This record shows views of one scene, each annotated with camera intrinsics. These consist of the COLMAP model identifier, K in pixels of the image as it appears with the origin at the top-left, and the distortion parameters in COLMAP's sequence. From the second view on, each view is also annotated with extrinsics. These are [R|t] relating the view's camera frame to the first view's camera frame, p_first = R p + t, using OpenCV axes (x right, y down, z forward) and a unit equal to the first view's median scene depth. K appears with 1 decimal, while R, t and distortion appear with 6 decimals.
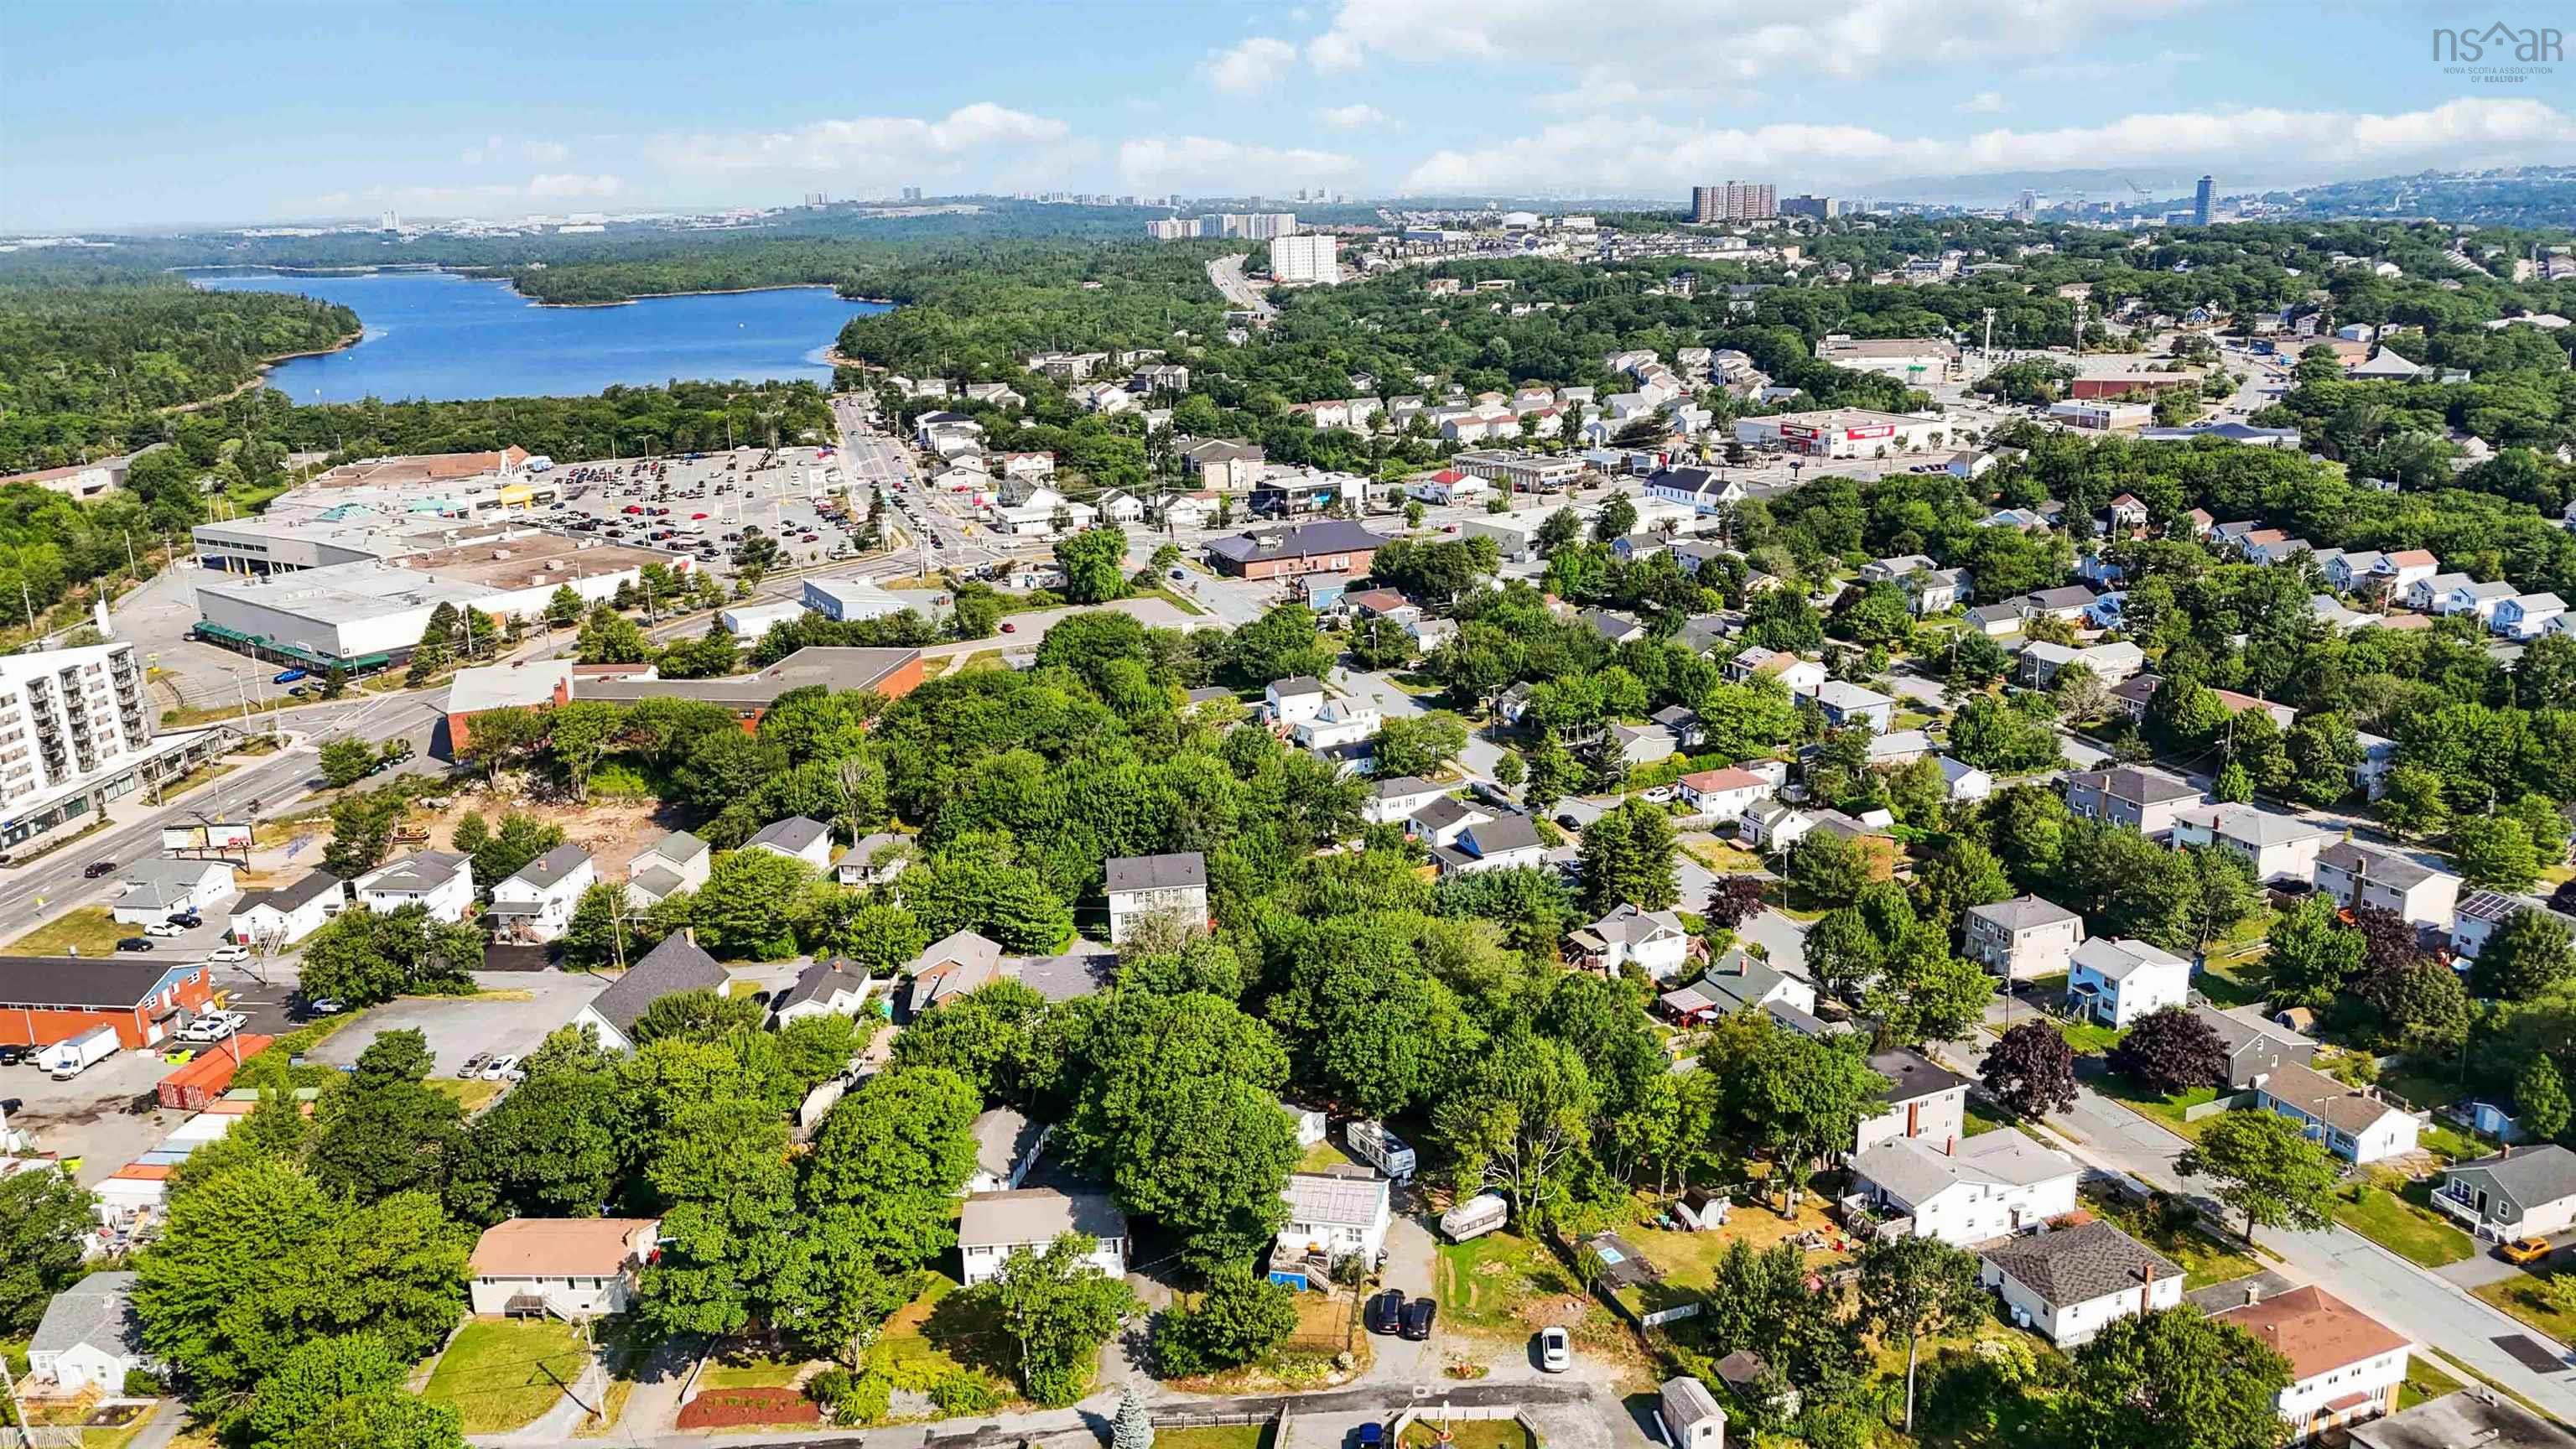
lens RADIAL K [[1866.2, 0, 1303.3], [0, 1866.2, 717.2], [0, 0, 1]] dist [0.060439, -0.046927]
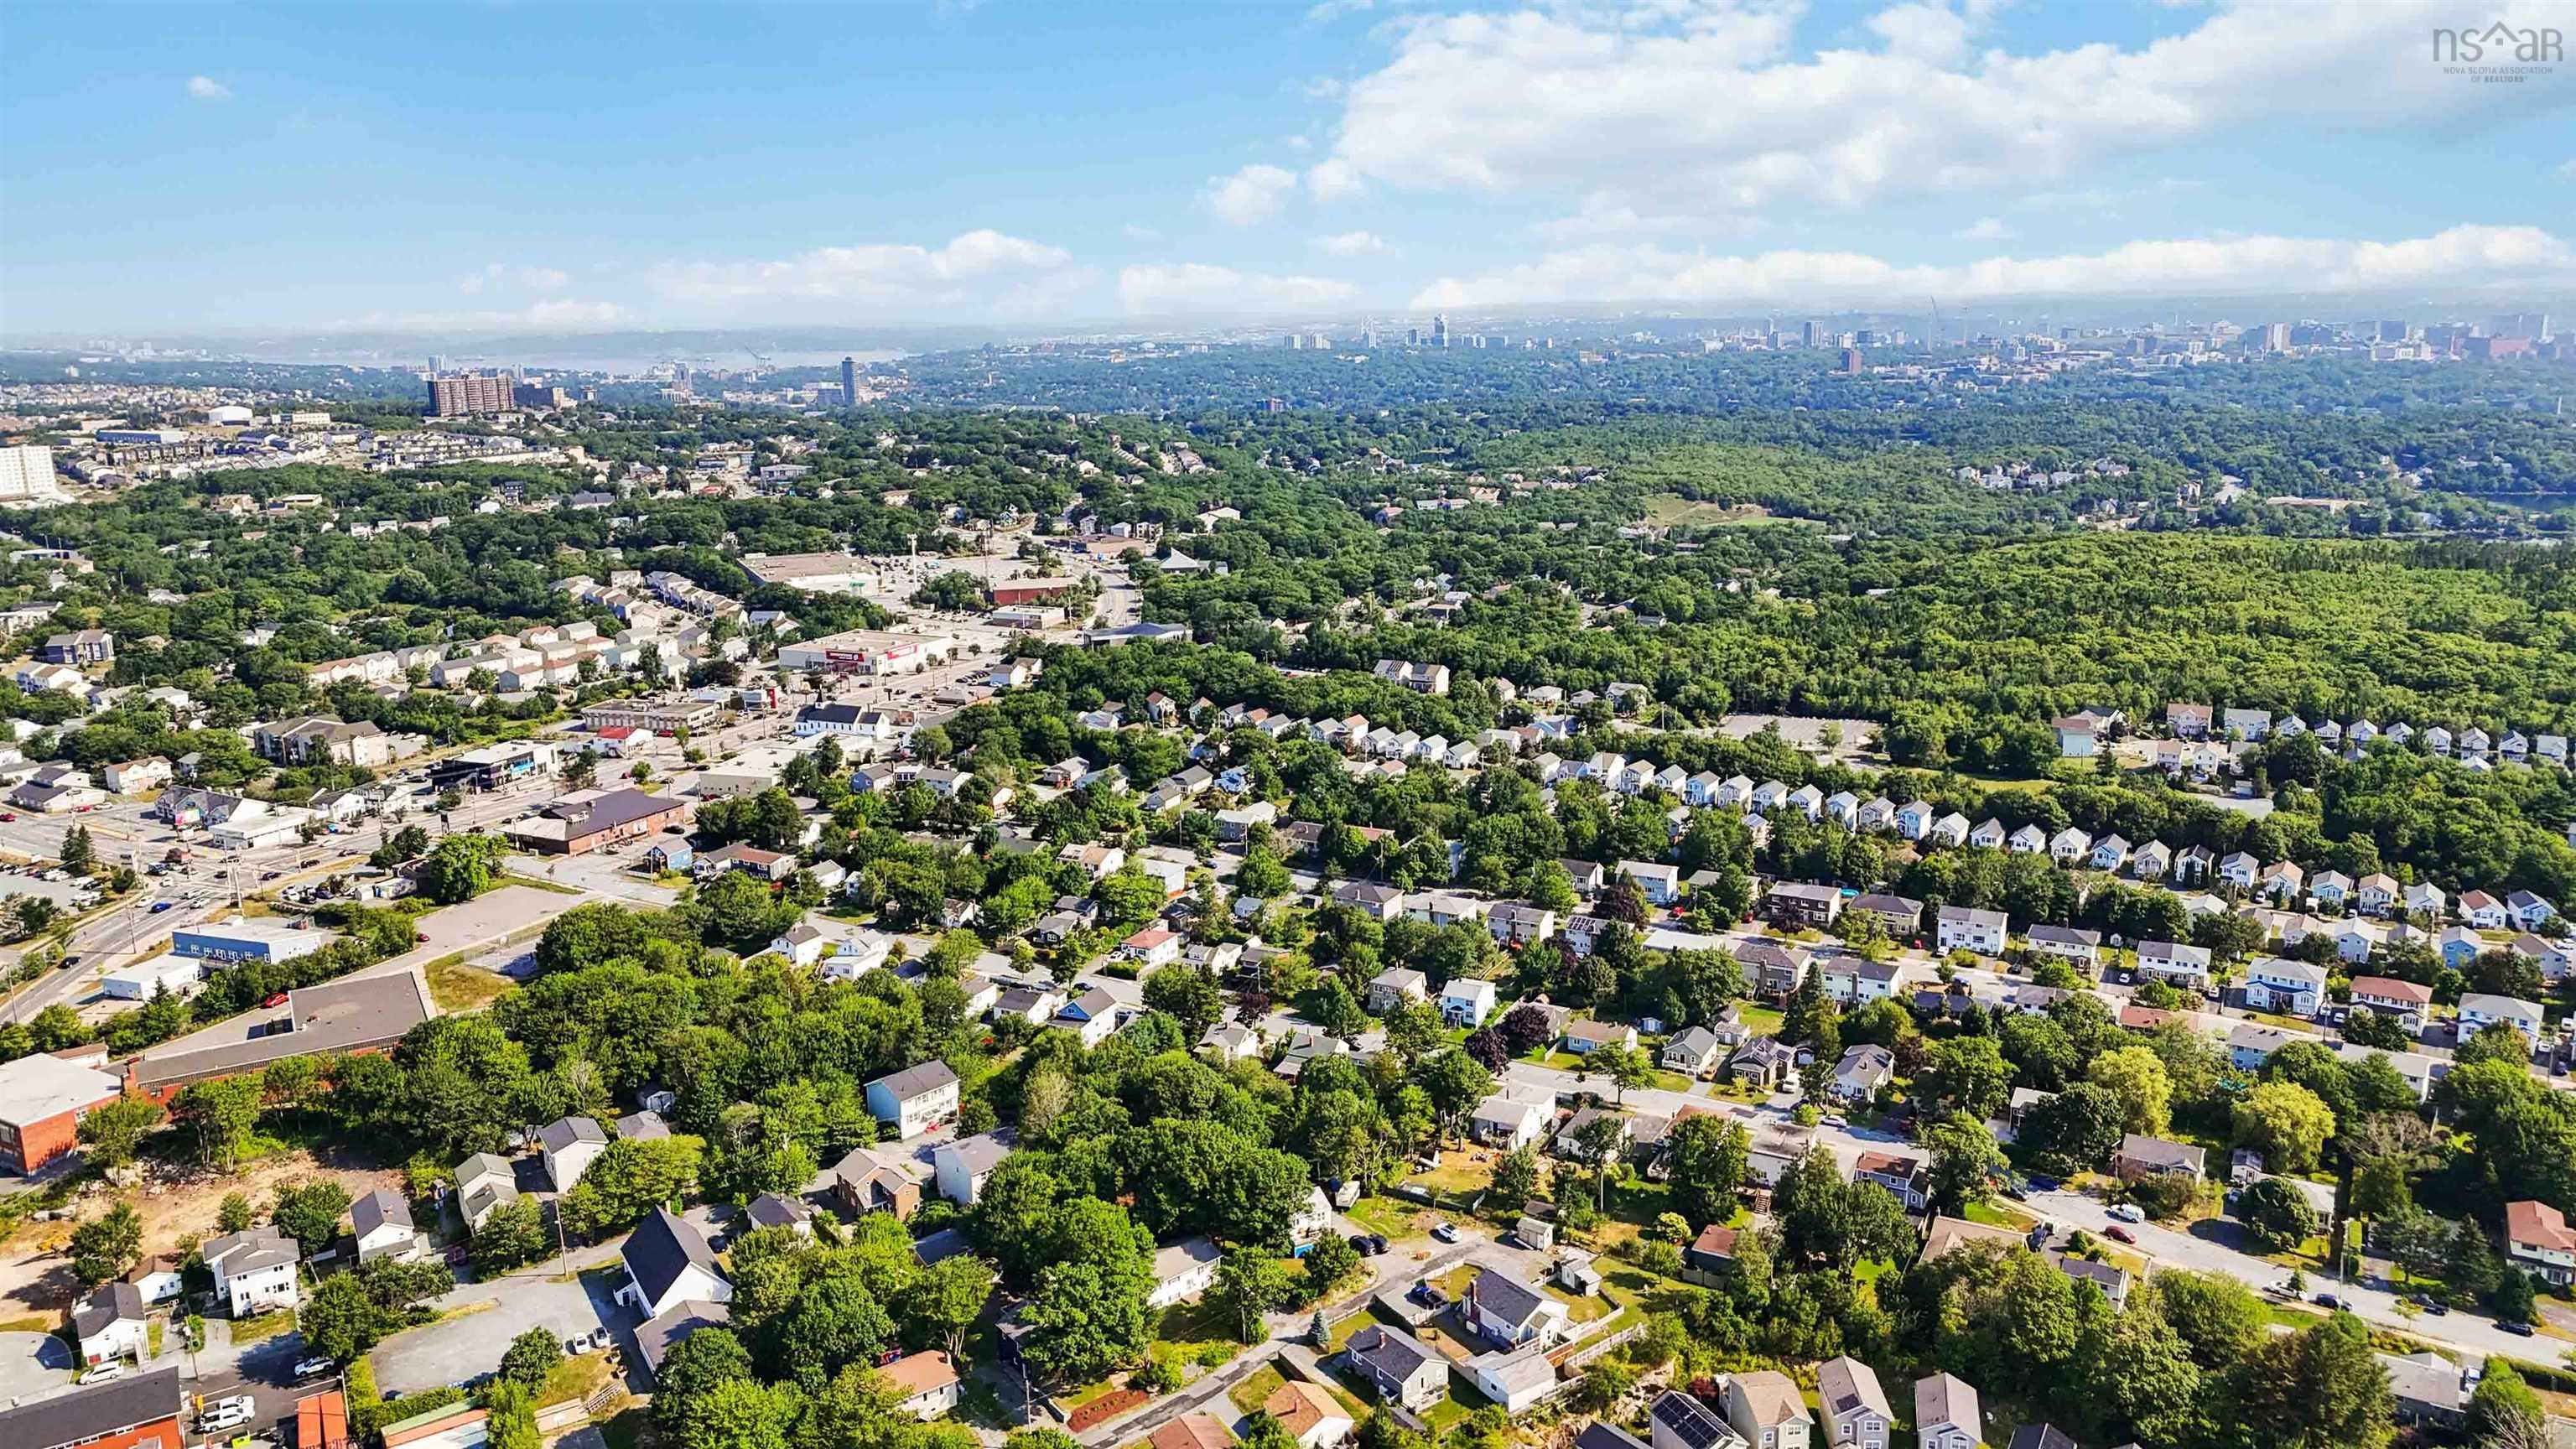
lens RADIAL K [[1866.2, 0, 1285.8], [0, 1866.2, 721.9], [0, 0, 1]] dist [0.060439, -0.046927]
pose [[0.772349, -0.120574, 0.623650, -0.510548], [0.166396, 0.985938, -0.015453, -0.082013], [-0.613017, 0.115708, 0.781551, -0.213015]]
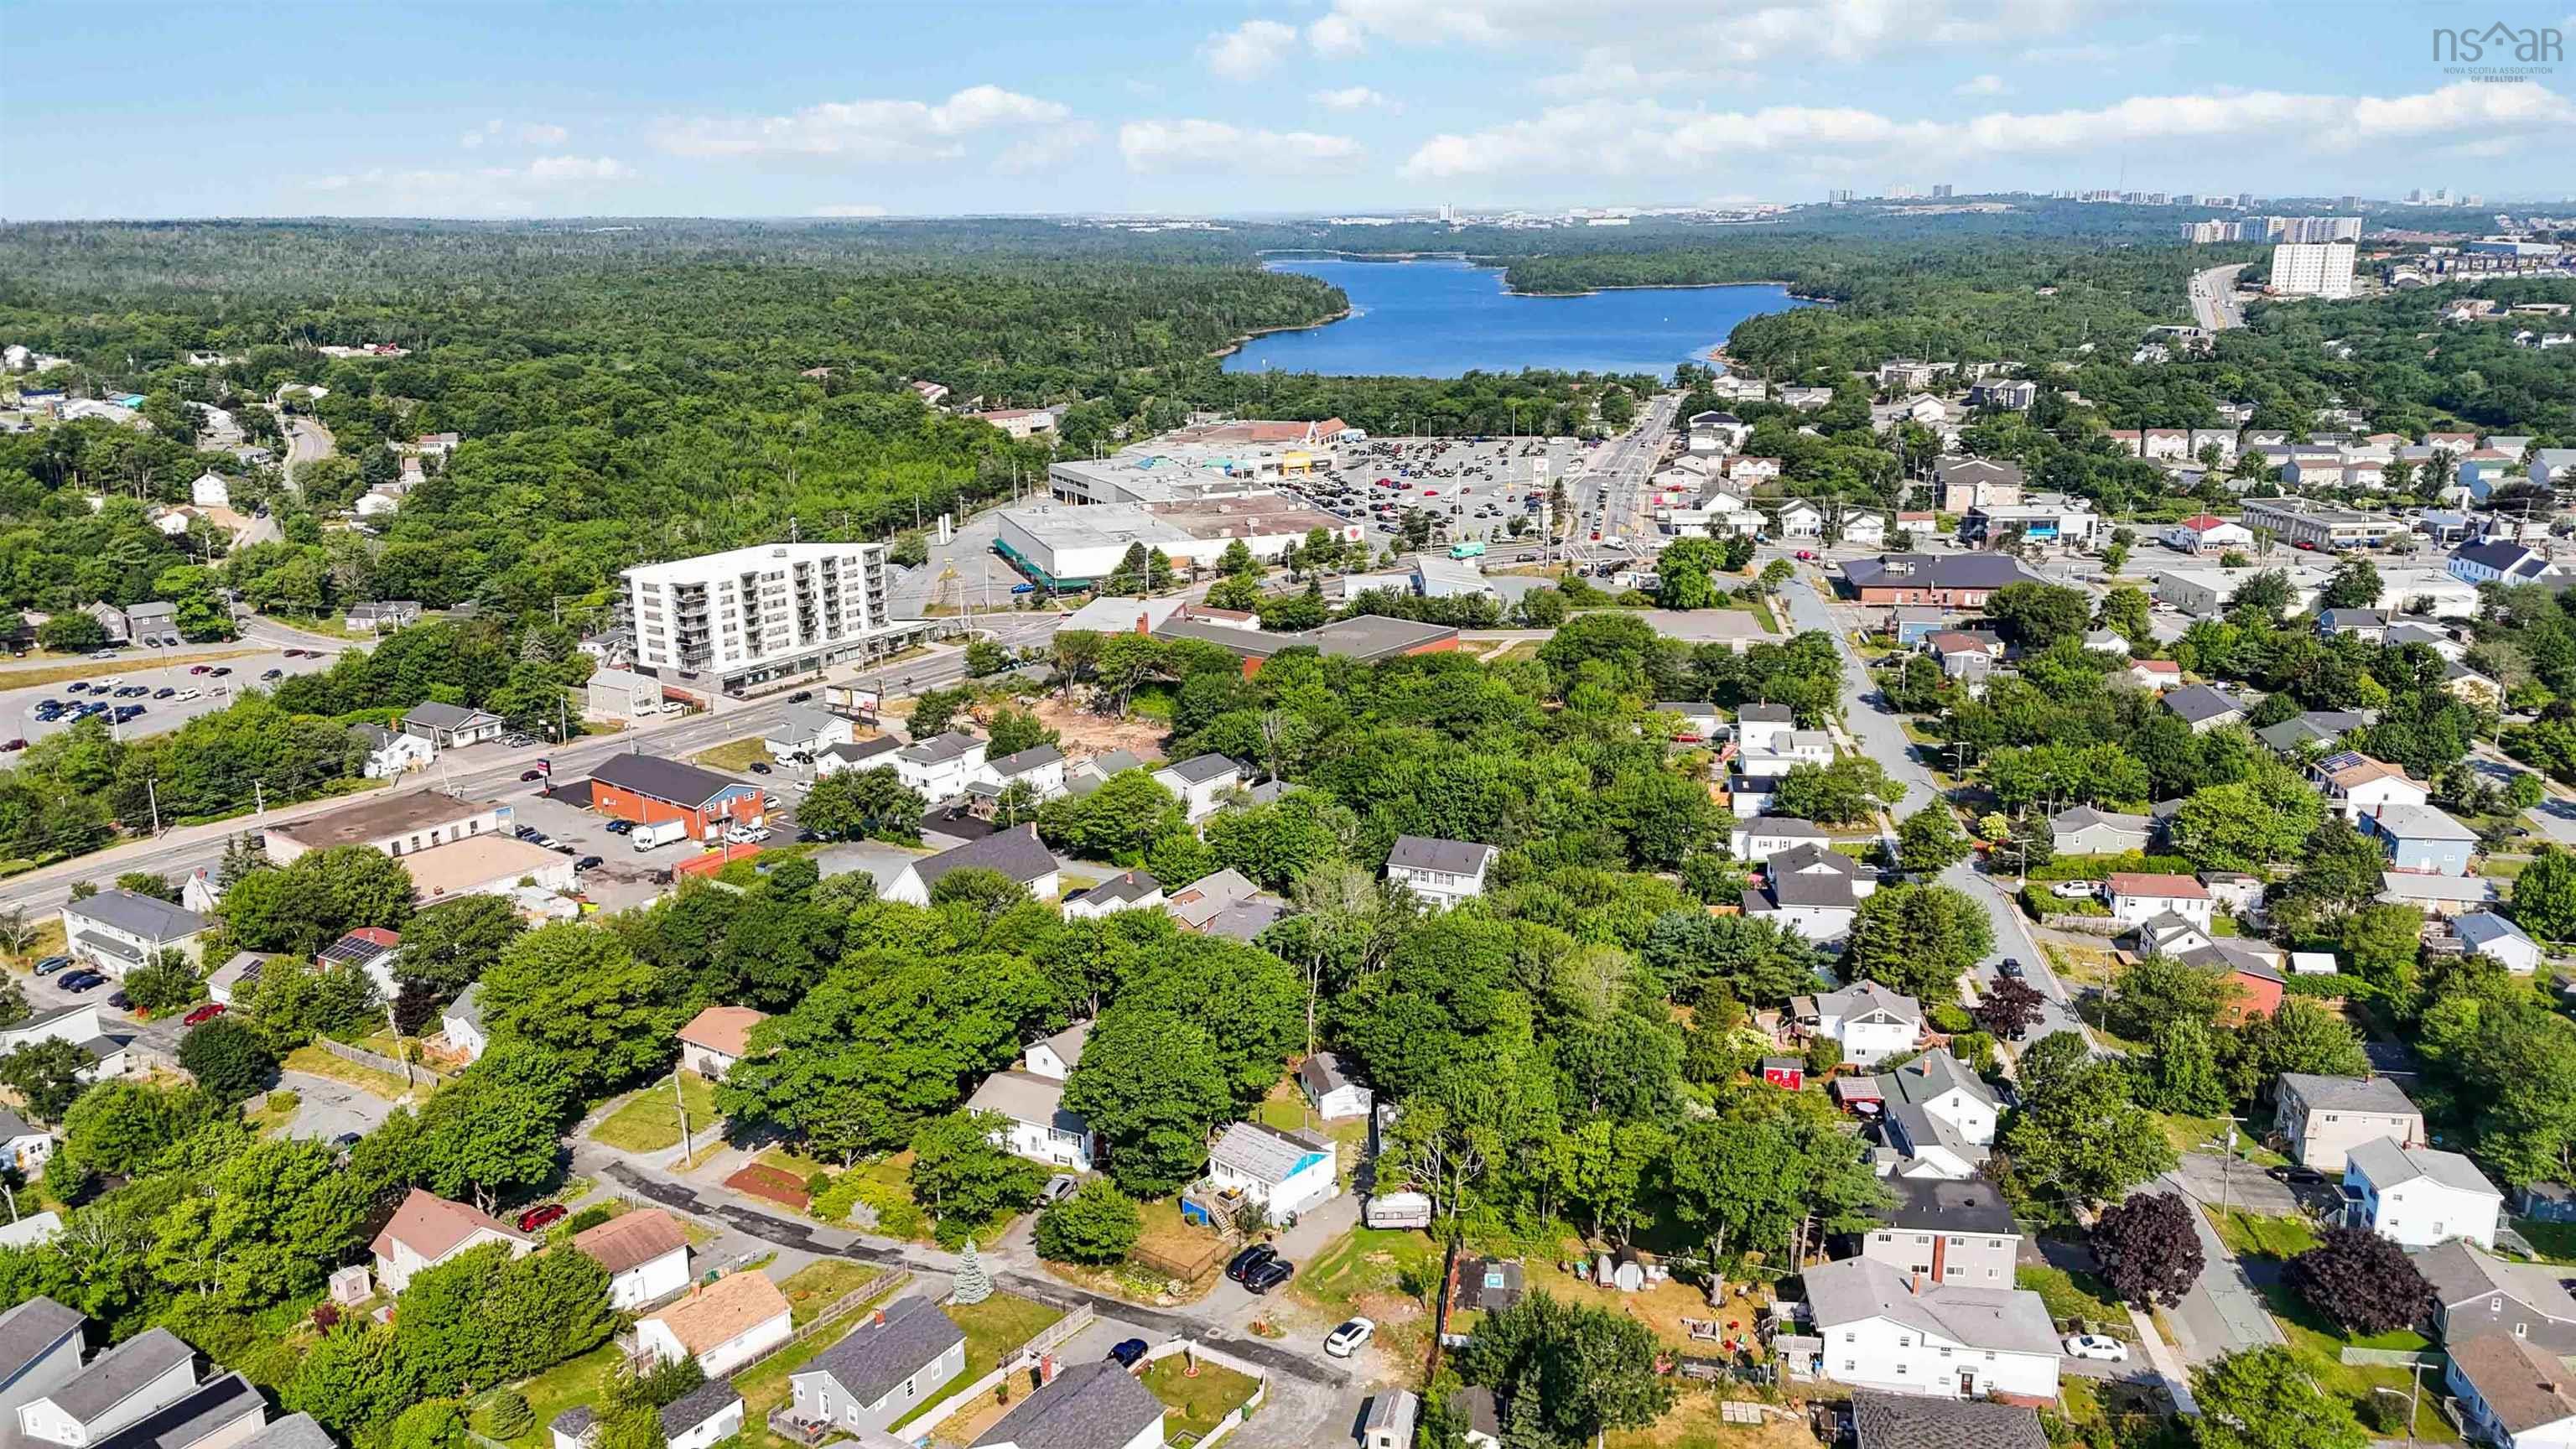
lens RADIAL K [[1866.2, 0, 1282.9], [0, 1866.2, 745.4], [0, 0, 1]] dist [0.060439, -0.046927]
pose [[0.867136, 0.157561, -0.472493, 0.226773], [-0.150183, 0.987205, 0.053580, -0.013679], [0.474890, 0.024499, 0.879704, 0.030411]]
